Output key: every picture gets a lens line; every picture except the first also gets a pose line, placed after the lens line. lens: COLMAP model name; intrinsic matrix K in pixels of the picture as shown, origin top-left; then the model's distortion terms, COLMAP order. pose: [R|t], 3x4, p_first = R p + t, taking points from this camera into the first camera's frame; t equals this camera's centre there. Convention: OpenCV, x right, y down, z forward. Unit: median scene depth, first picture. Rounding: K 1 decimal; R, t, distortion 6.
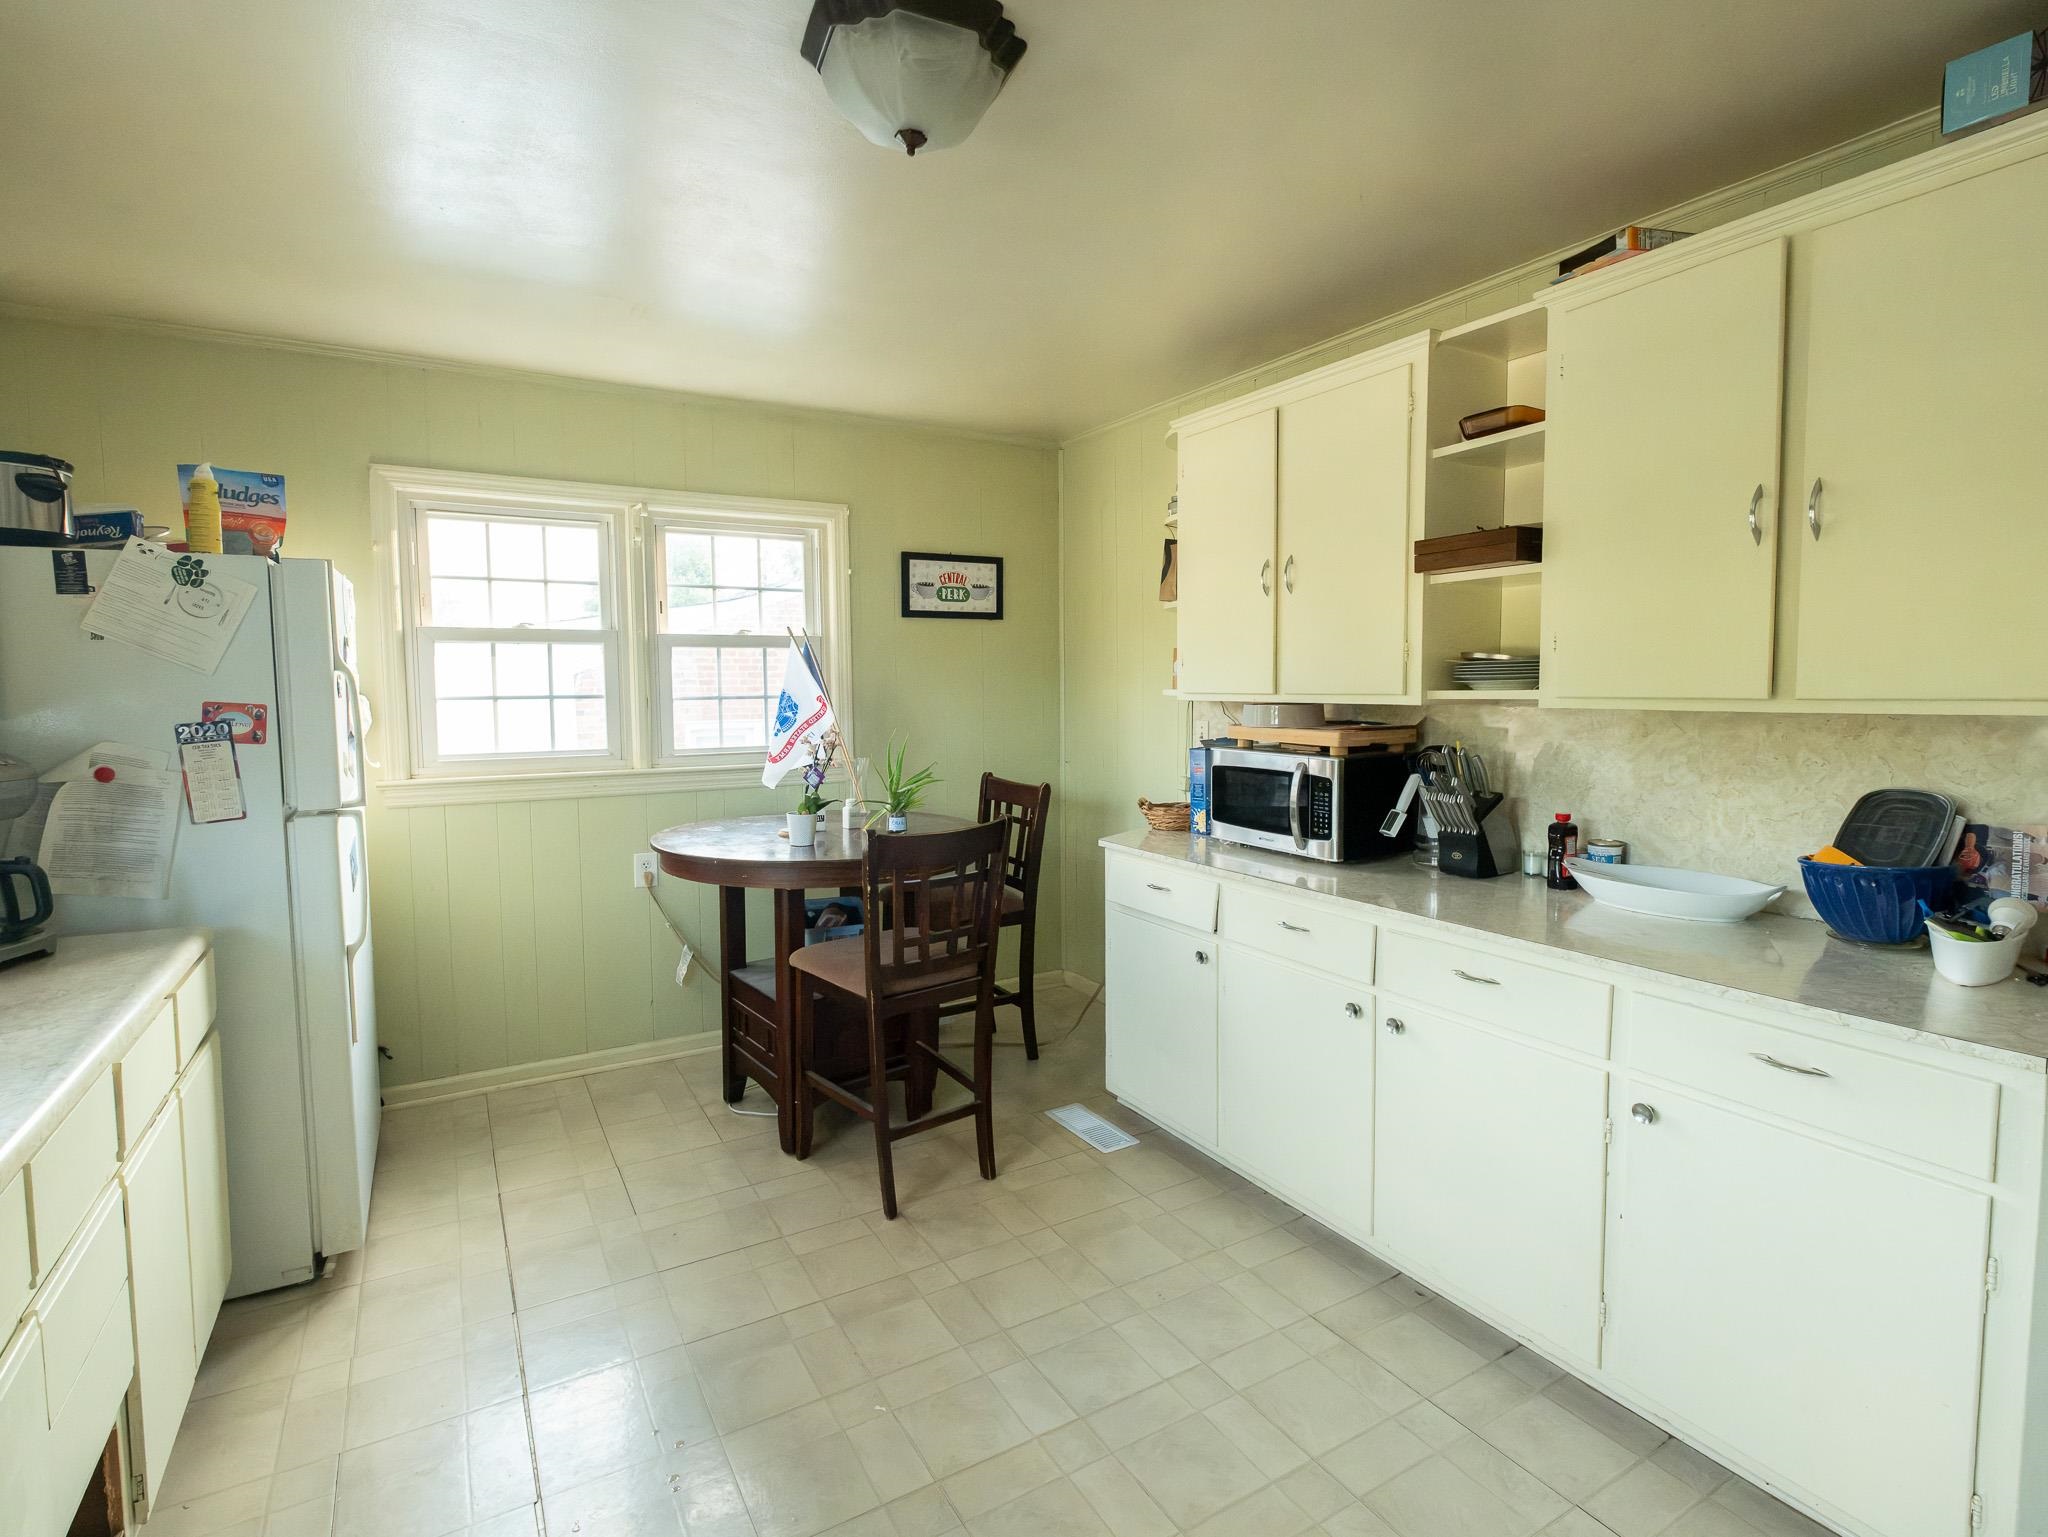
lens RADIAL K [[1007.4, 0, 1017.4], [0, 1007.4, 739.9], [0, 0, 1]] dist [0.001678, -0.008512]
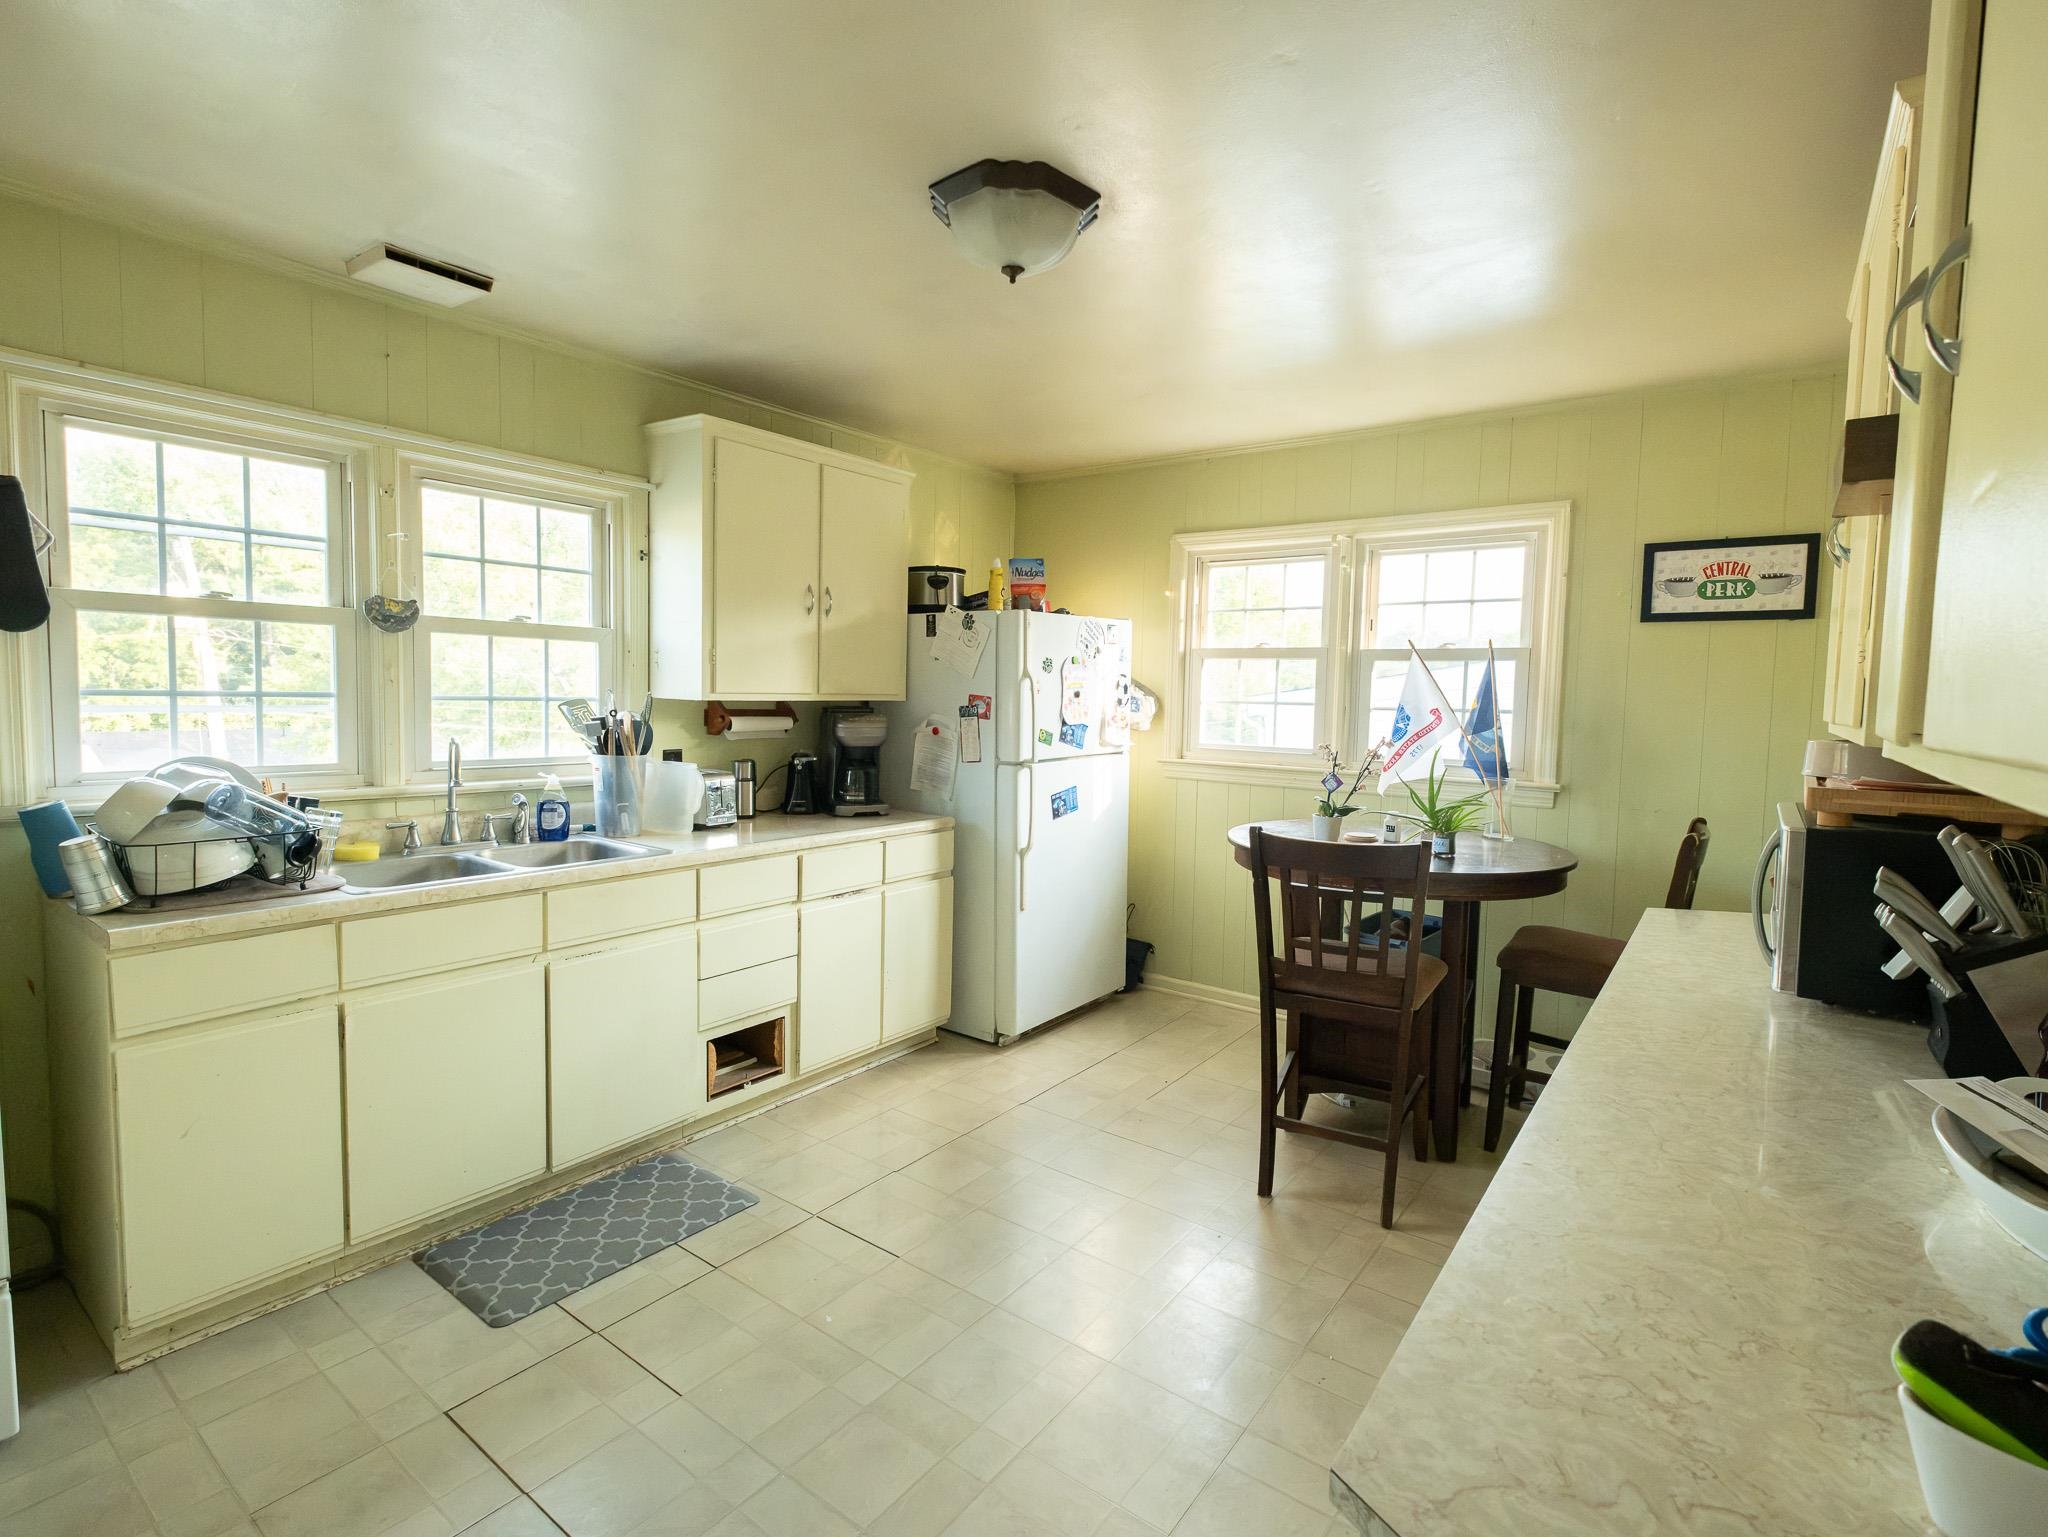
lens RADIAL K [[974.1, 0, 1015.5], [0, 974.1, 743.6], [0, 0, 1]] dist [0.004217, -0.009501]
pose [[0.395463, 0.065660, -0.916132, 0.516338], [-0.076910, 0.996306, 0.038206, -0.014599], [0.915256, 0.055351, 0.399052, 0.247292]]
